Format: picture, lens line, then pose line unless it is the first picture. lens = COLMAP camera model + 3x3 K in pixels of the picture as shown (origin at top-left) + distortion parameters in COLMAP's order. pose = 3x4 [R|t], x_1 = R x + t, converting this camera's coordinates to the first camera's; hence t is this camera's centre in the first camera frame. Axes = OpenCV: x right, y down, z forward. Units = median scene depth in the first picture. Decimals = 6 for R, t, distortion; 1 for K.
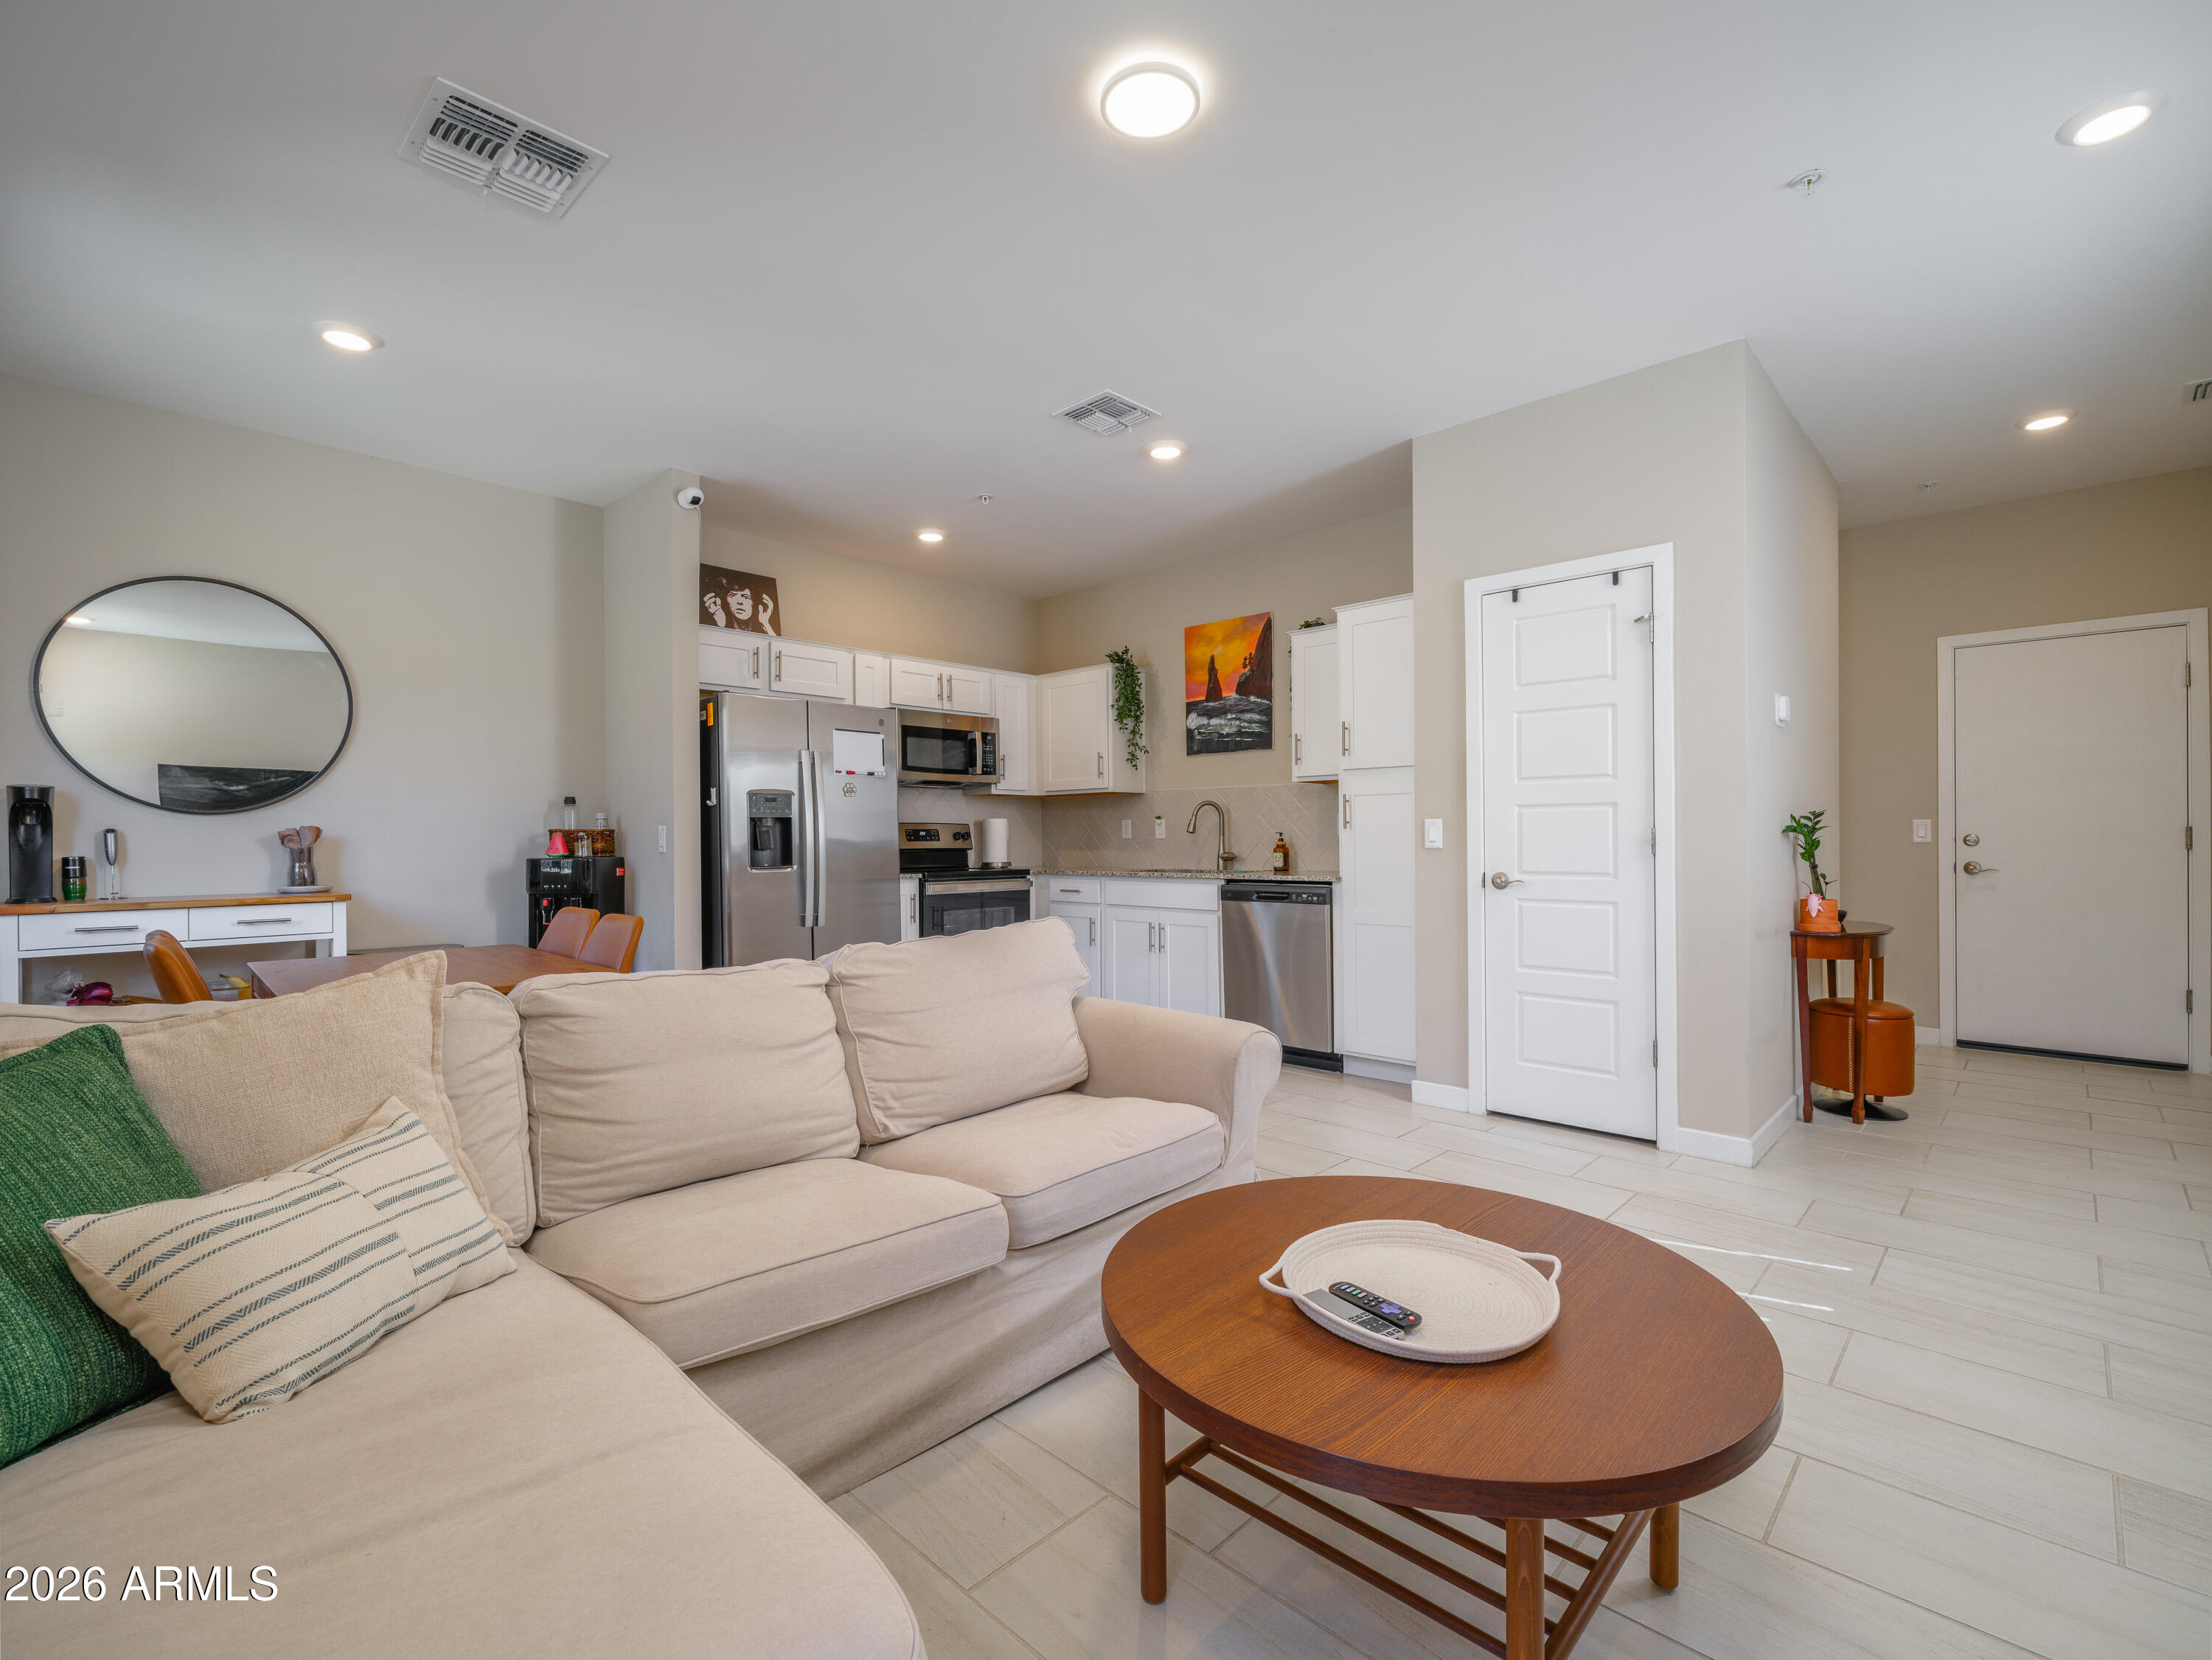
lens RADIAL K [[1002.7, 0, 1116.1], [0, 1002.7, 838.4], [0, 0, 1]] dist [-0.002061, -0.000134]
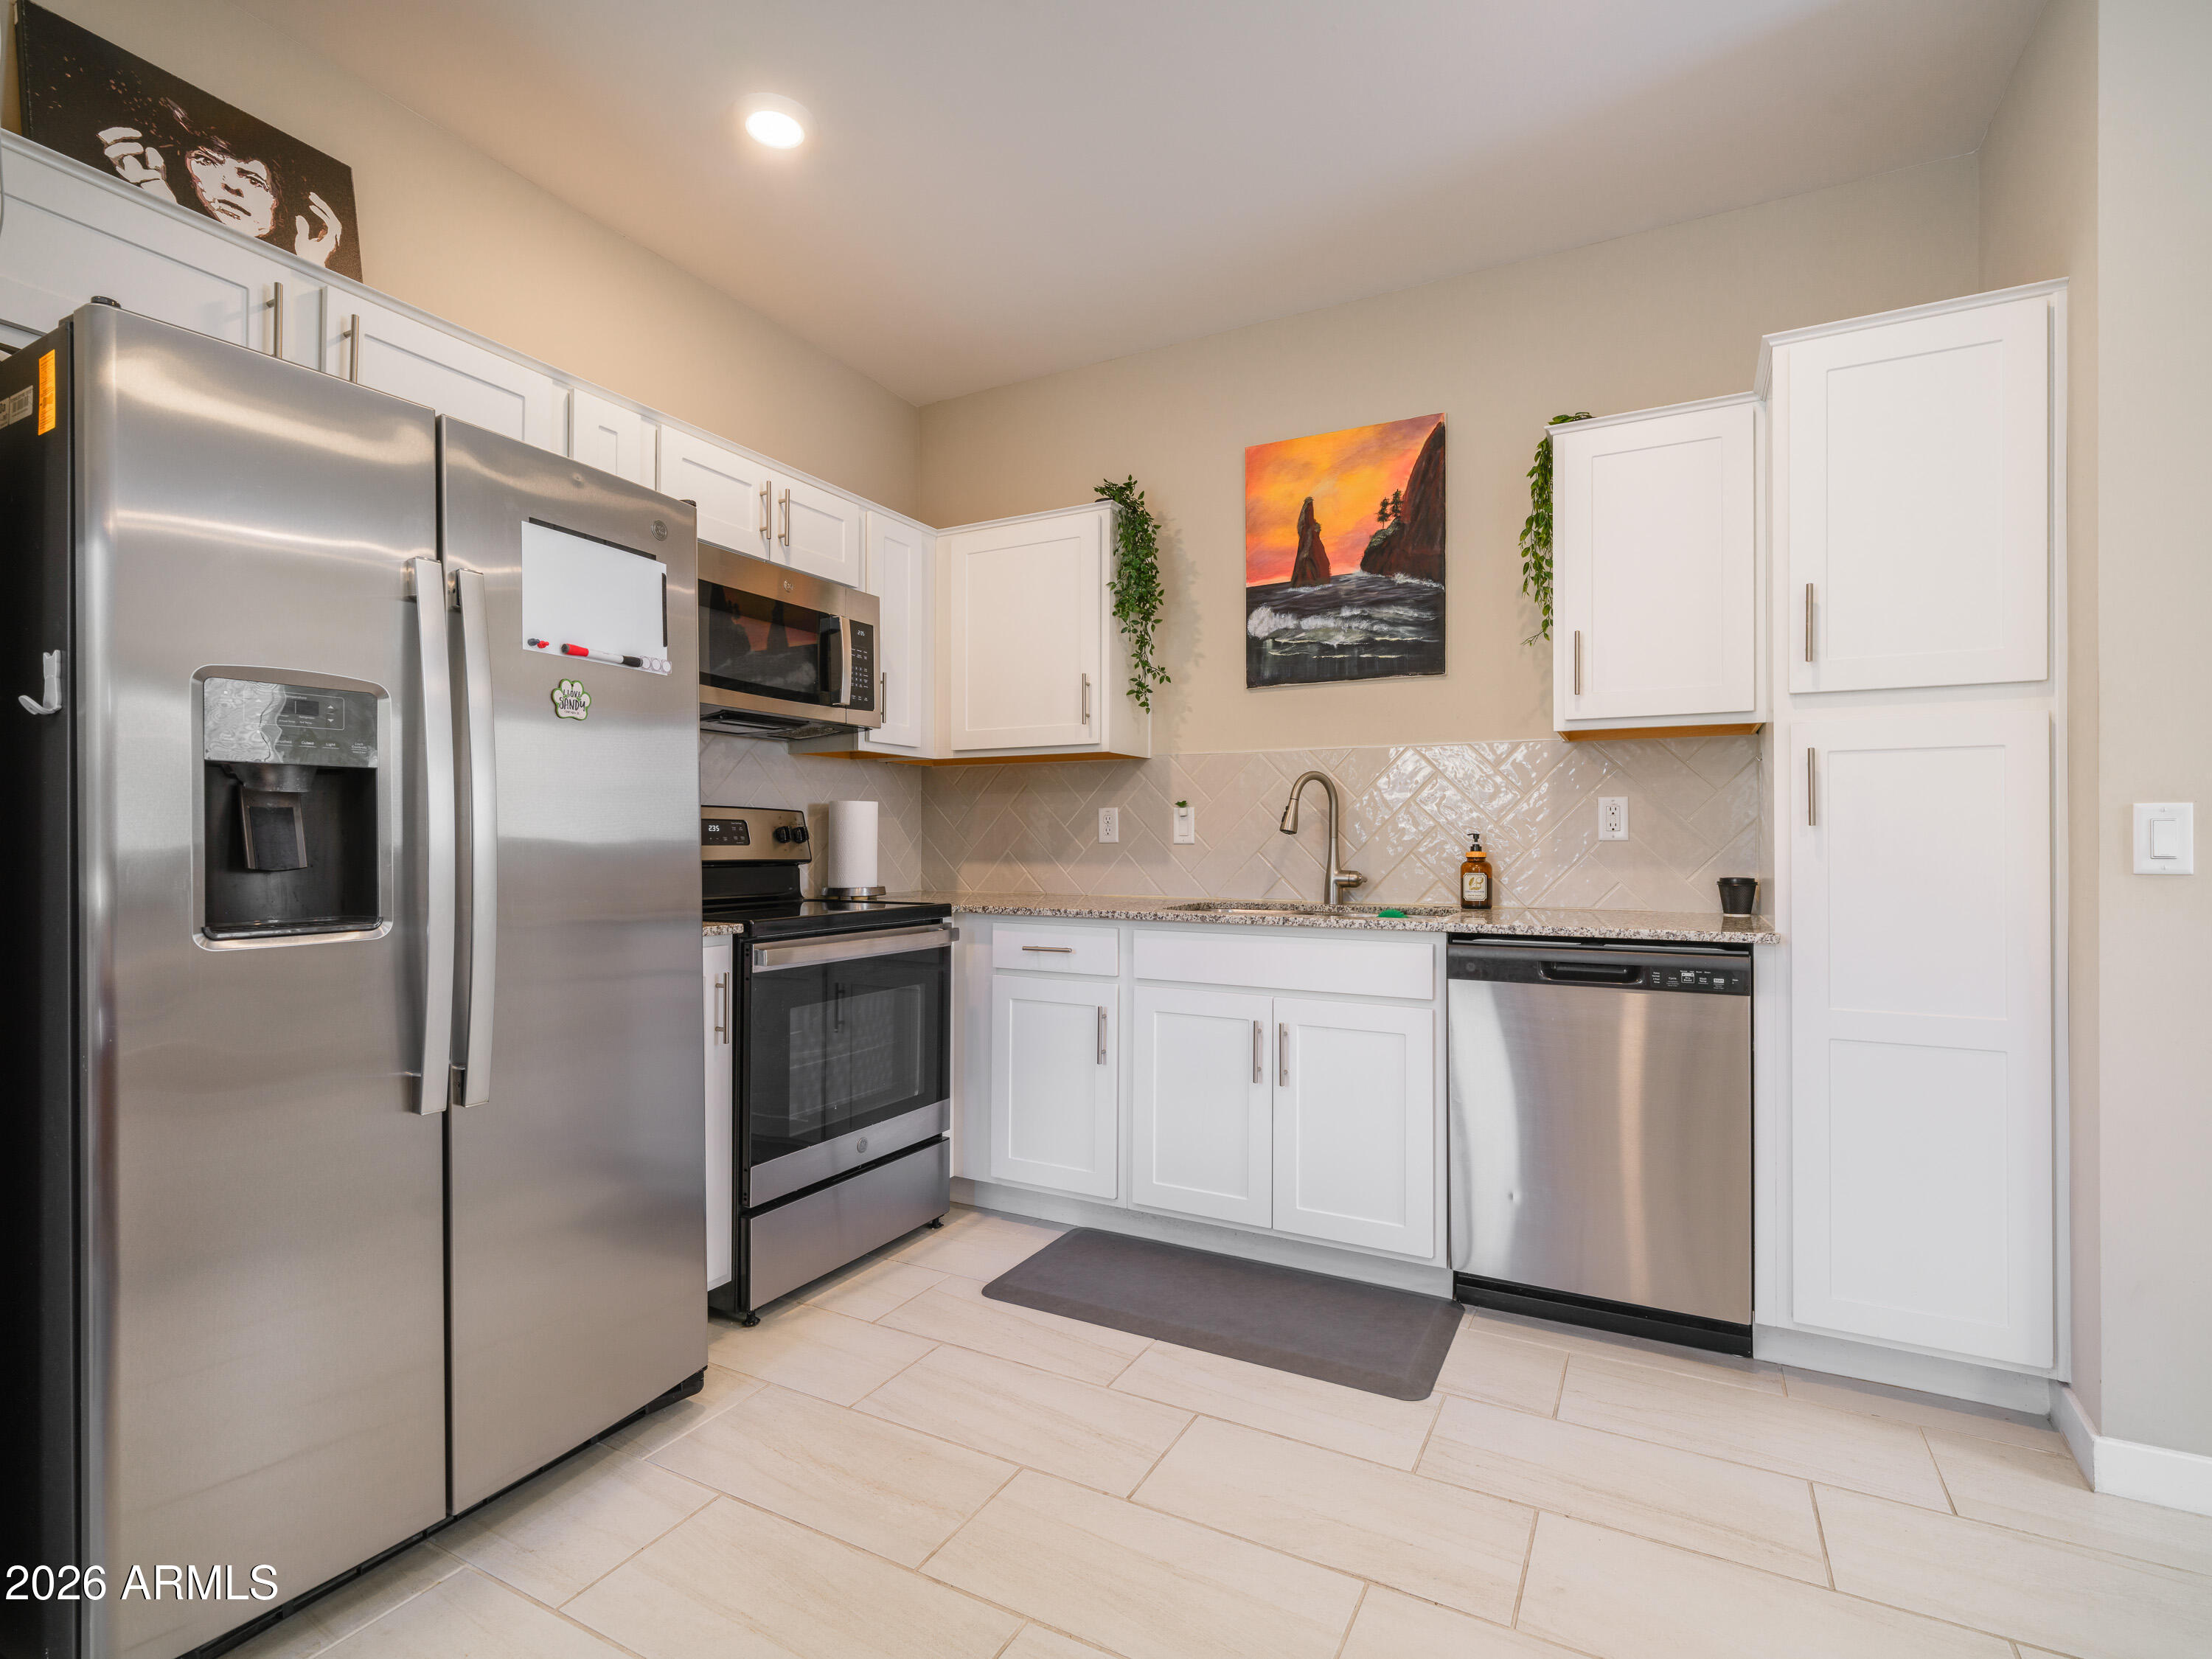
lens RADIAL K [[1036.9, 0, 1100.2], [0, 1036.9, 829.9], [0, 0, 1]] dist [0.000651, 0.001191]
pose [[0.963883, 0.010843, 0.266105, -0.159930], [-0.007777, 0.999891, -0.012575, 0.000407], [-0.266213, 0.010052, 0.963862, 0.523500]]
